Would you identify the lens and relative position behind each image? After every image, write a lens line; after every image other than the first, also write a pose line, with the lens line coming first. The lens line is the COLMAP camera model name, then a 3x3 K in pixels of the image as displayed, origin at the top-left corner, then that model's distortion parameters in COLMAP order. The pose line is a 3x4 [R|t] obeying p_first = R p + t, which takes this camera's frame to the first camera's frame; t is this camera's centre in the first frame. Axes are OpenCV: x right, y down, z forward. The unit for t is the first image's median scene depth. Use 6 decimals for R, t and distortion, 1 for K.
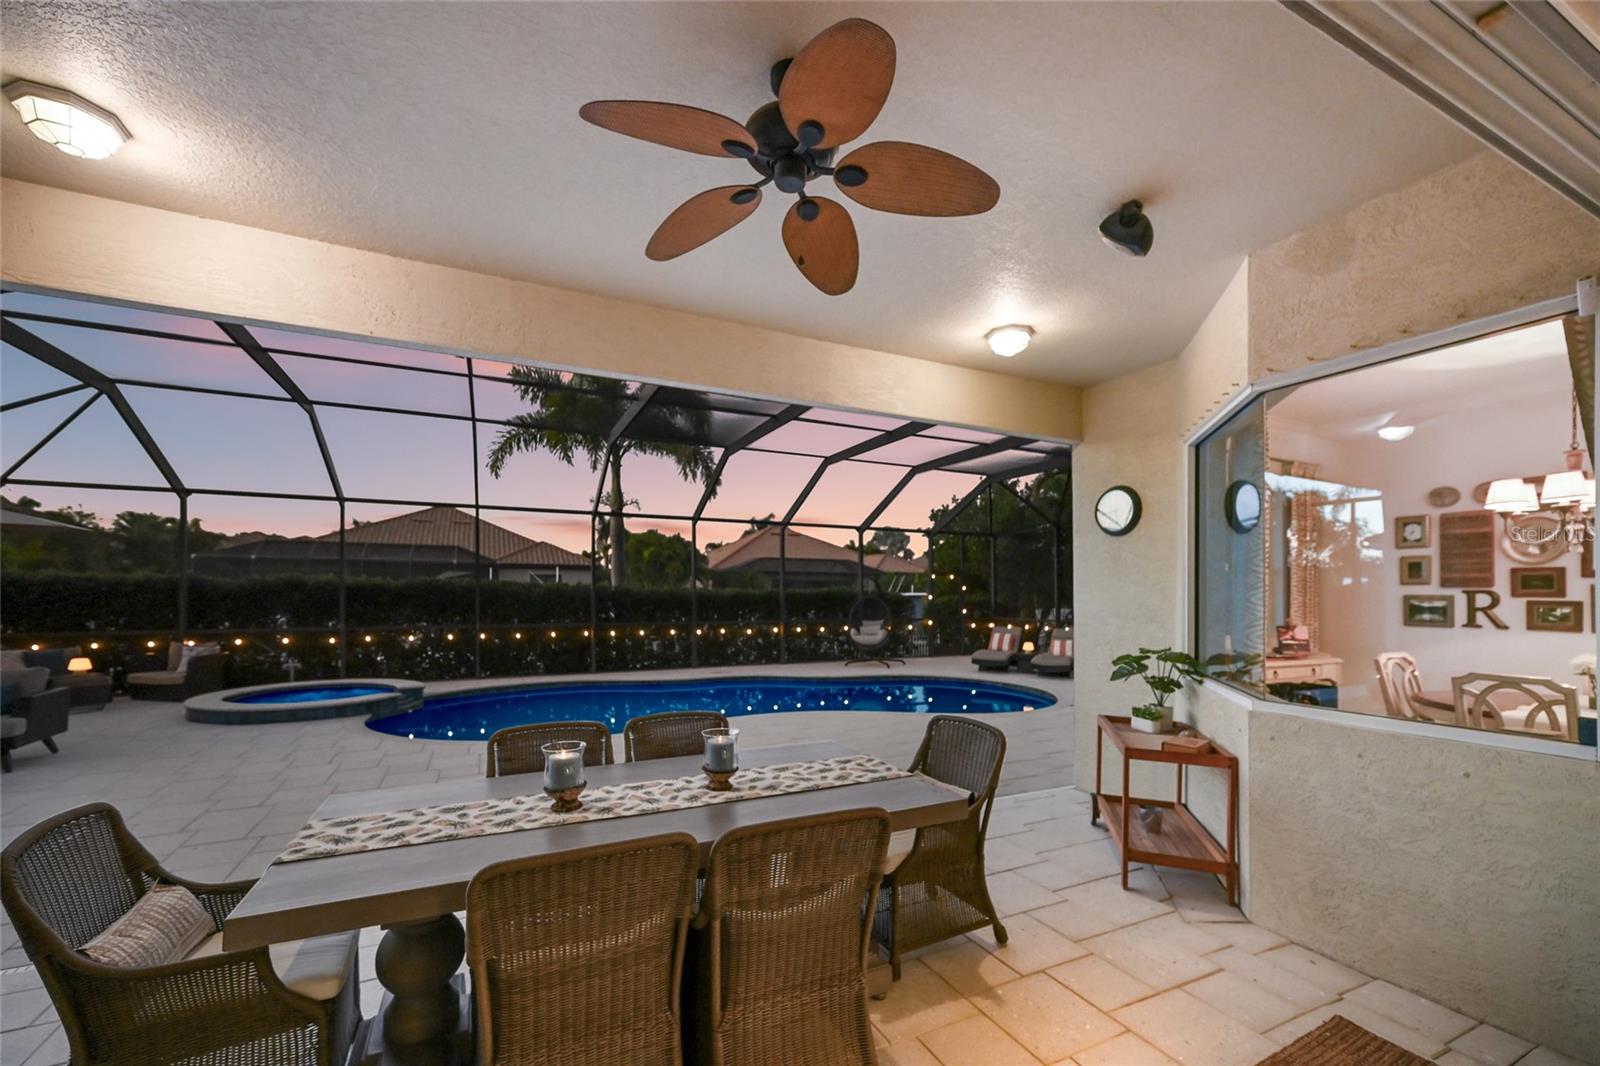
lens RADIAL K [[644.9, 0, 792.3], [0, 644.9, 588.8], [0, 0, 1]] dist [0.002348, 0.000448]
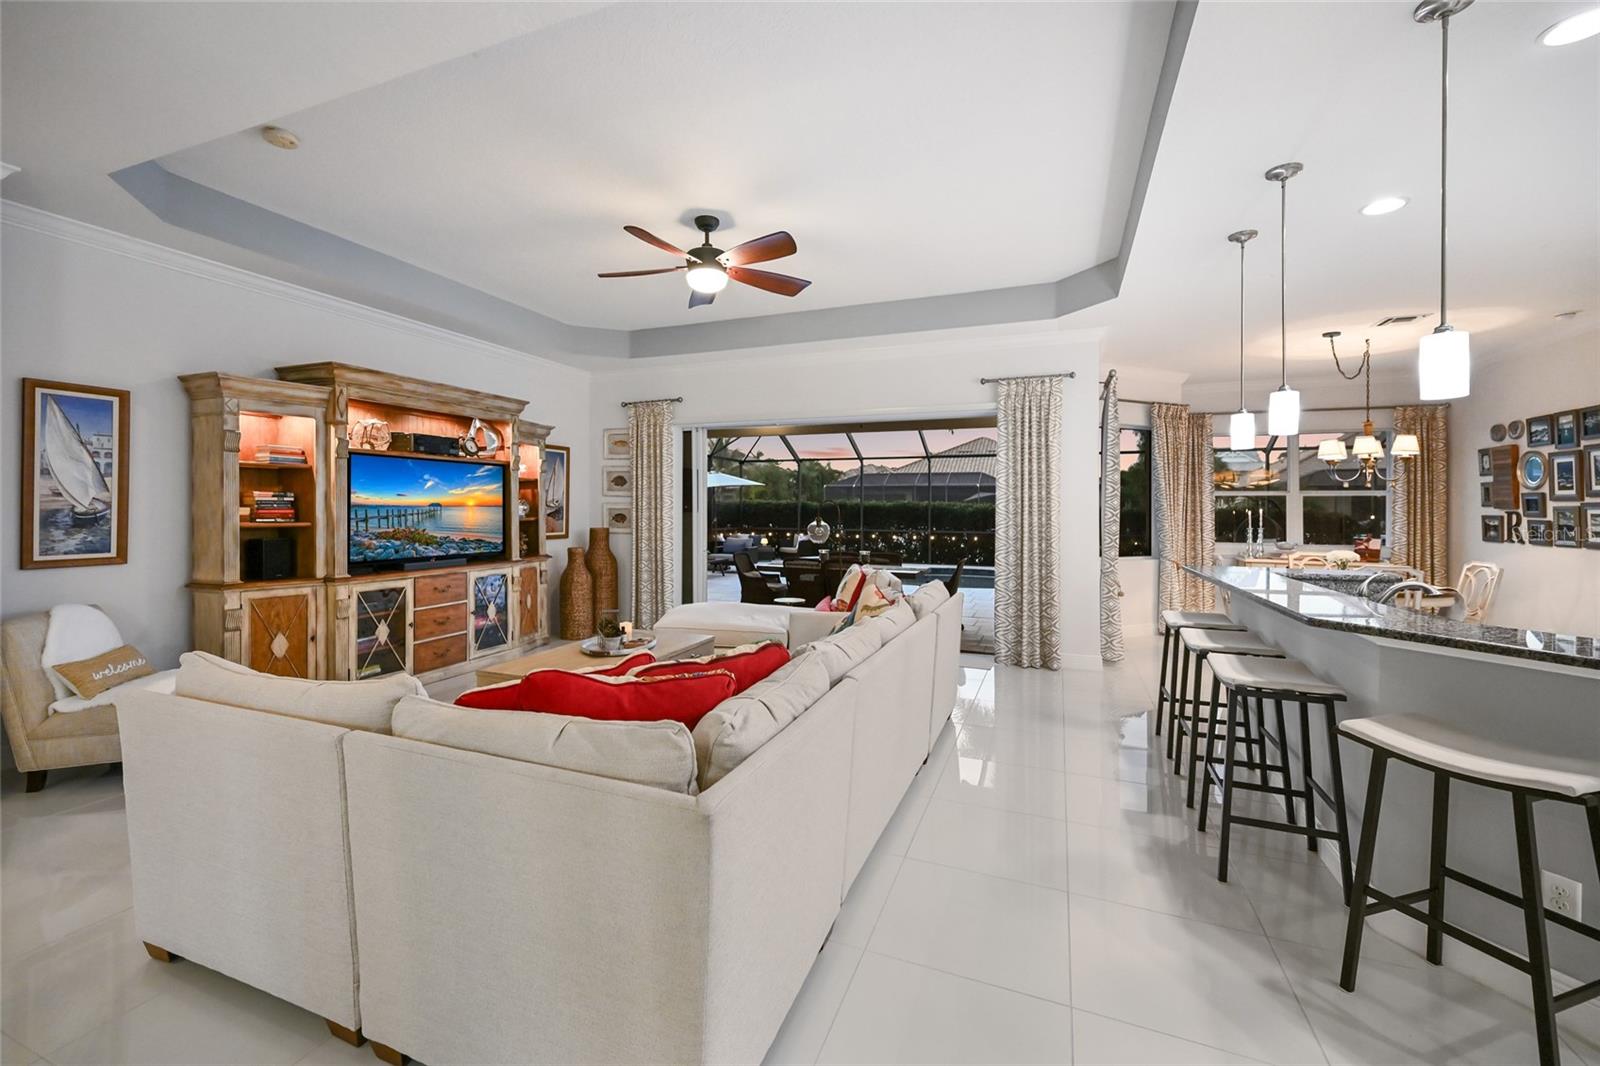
lens RADIAL K [[644.9, 0, 783.1], [0, 644.9, 514.1], [0, 0, 1]] dist [0.002348, 0.000448]
pose [[0.672747, 0.008169, -0.739827, 0.431550], [-0.000086, 0.999940, 0.010963, -0.002286], [0.739872, -0.007312, 0.672707, -0.331852]]
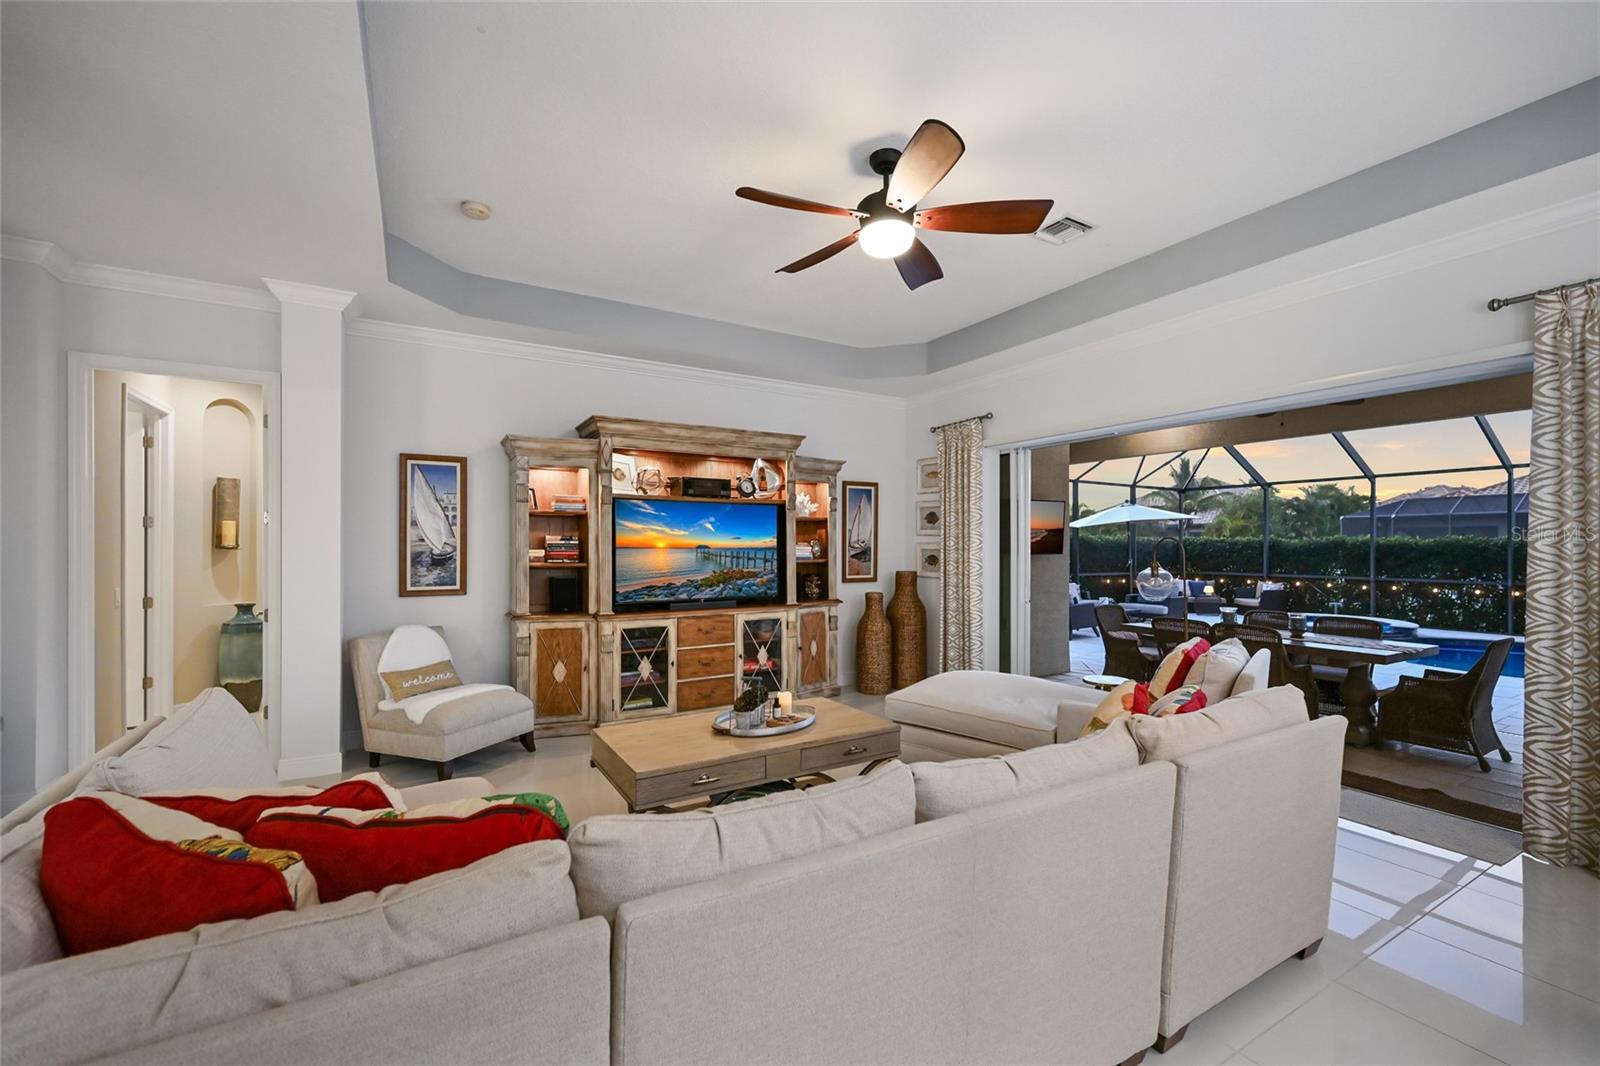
lens RADIAL K [[650.1, 0, 812.4], [0, 650.1, 551.9], [0, 0, 1]] dist [0.000003, 0.001649]
pose [[0.101168, 0.006491, -0.994848, 0.401454], [0.003805, 0.999969, 0.006911, -0.002821], [0.994862, -0.004484, 0.101140, -0.190417]]
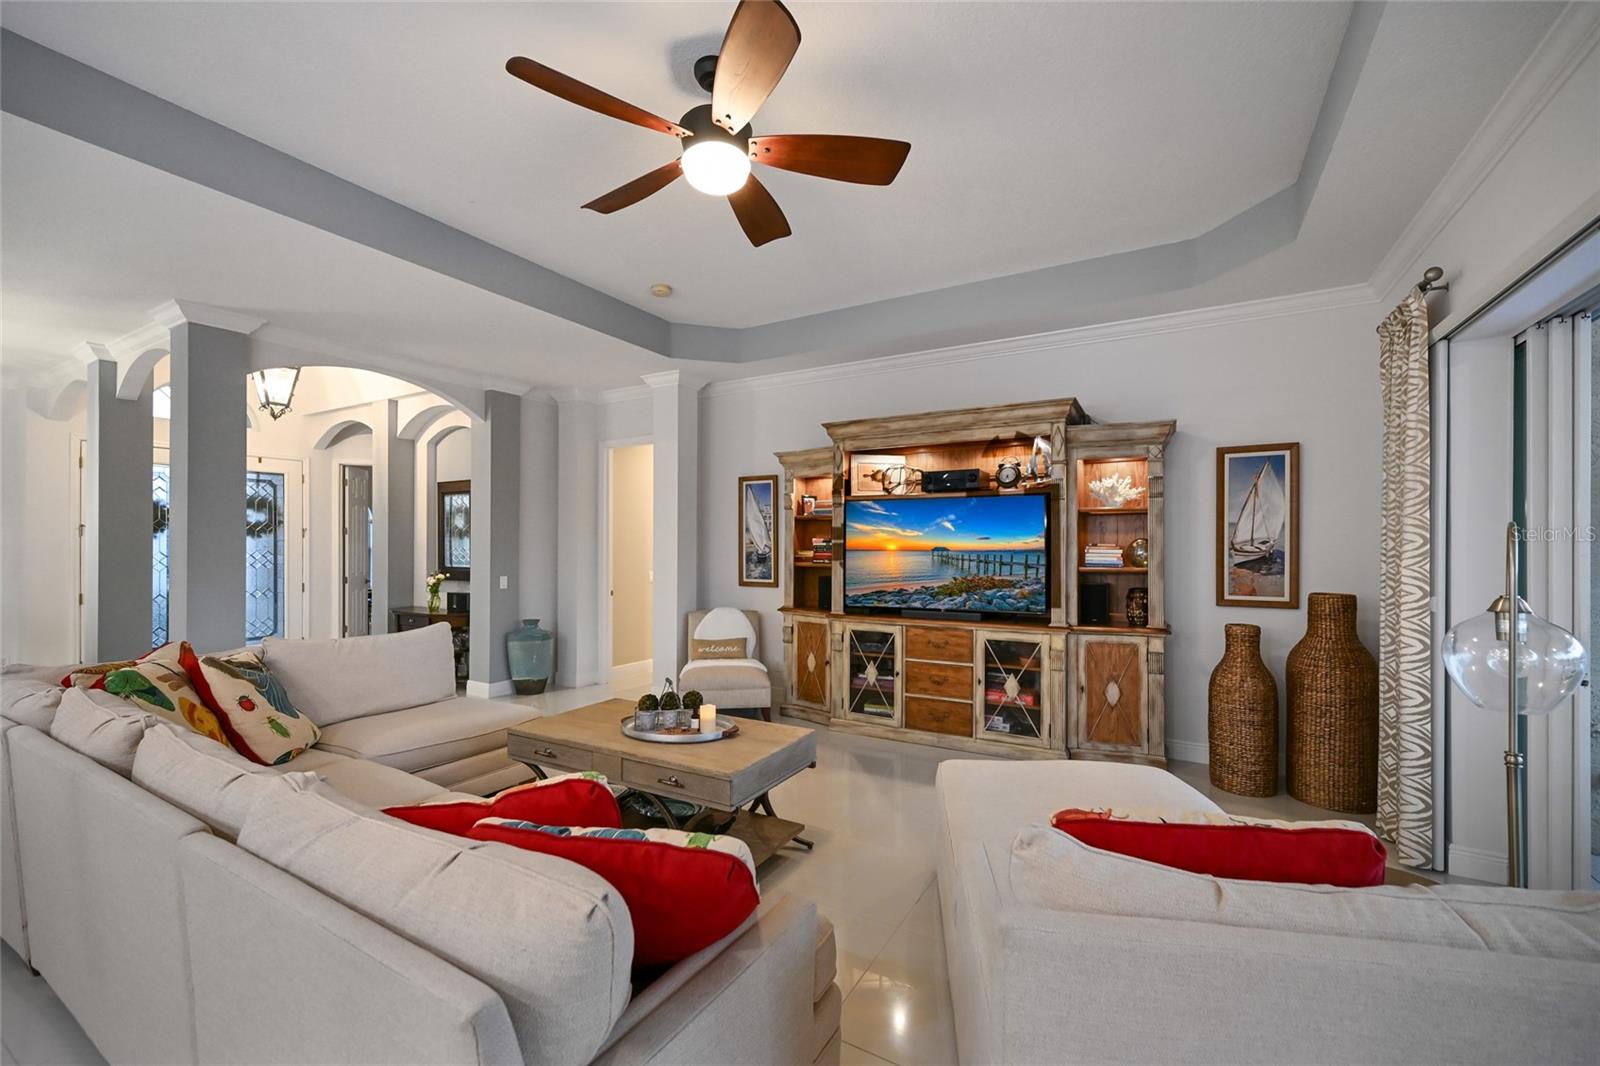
lens RADIAL K [[650.1, 0, 801.0], [0, 650.1, 547.3], [0, 0, 1]] dist [0.000003, 0.001649]
pose [[-0.818186, -0.005013, -0.574932, 0.253754], [-0.002991, 0.999986, -0.004462, -0.002475], [0.574946, -0.001931, -0.818189, 0.039776]]
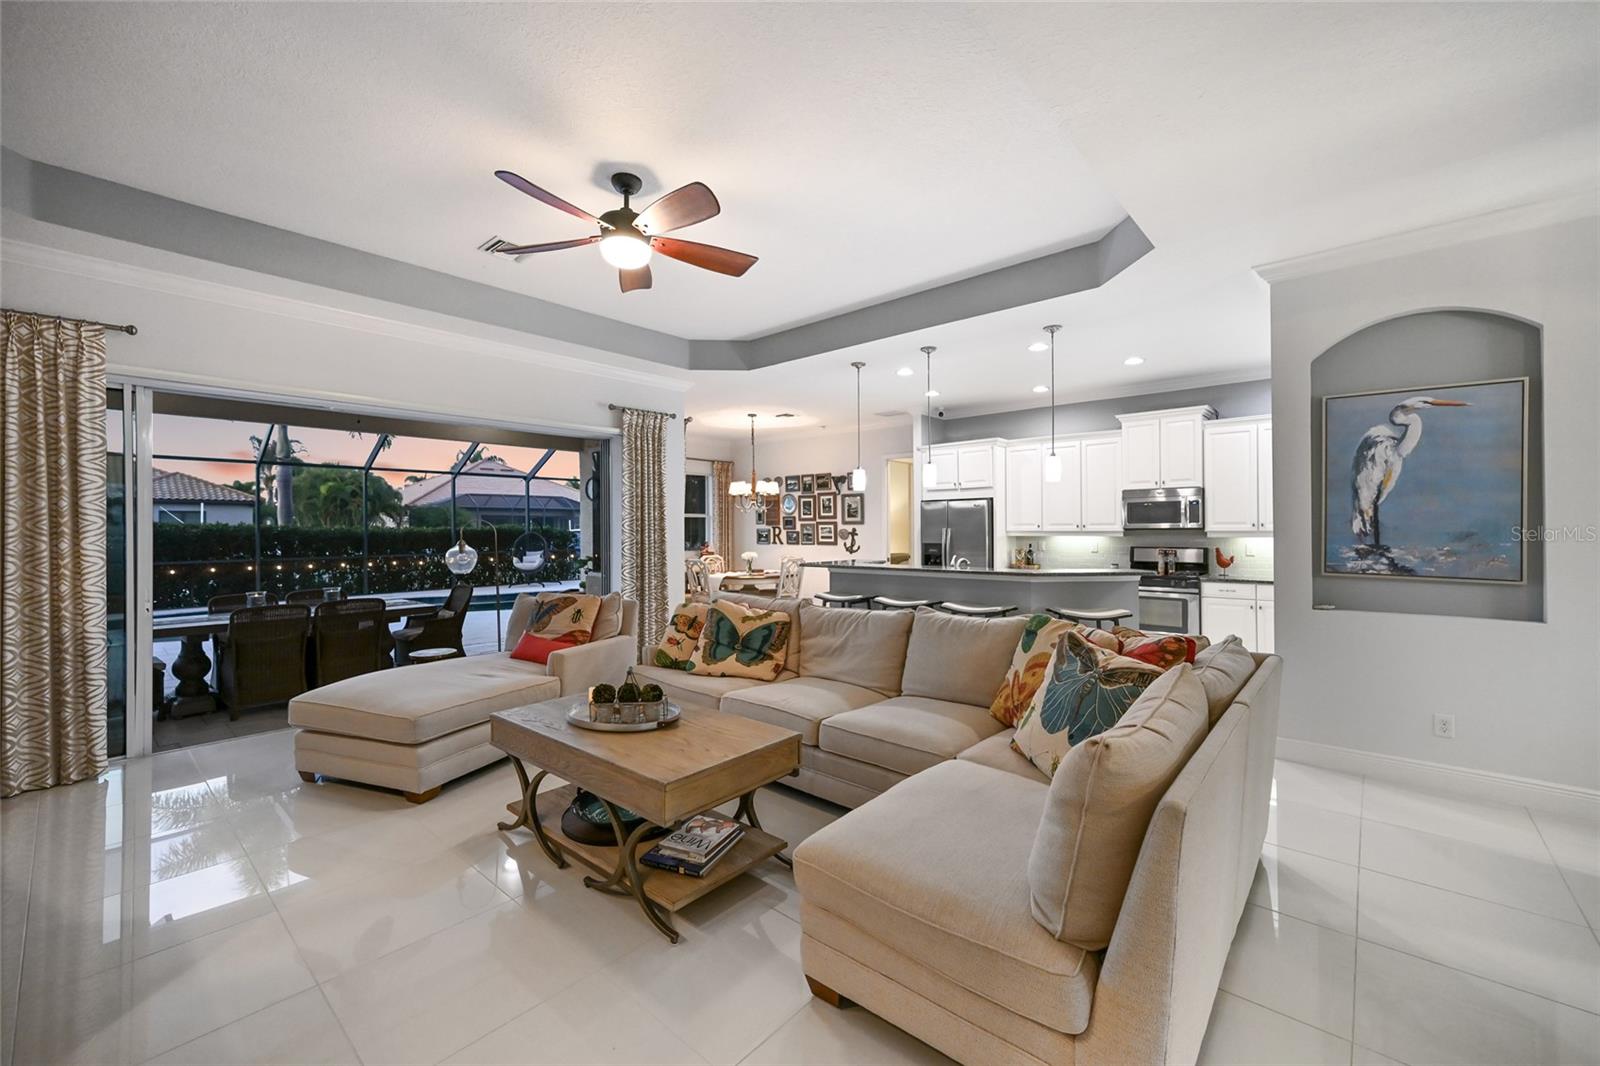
lens RADIAL K [[650.1, 0, 800.0], [0, 650.1, 526.7], [0, 0, 1]] dist [0.000003, 0.001649]
pose [[0.919681, -0.008305, 0.392578, 0.118544], [0.006663, 0.999962, 0.005546, -0.003732], [-0.392610, -0.002485, 0.919702, -0.423423]]
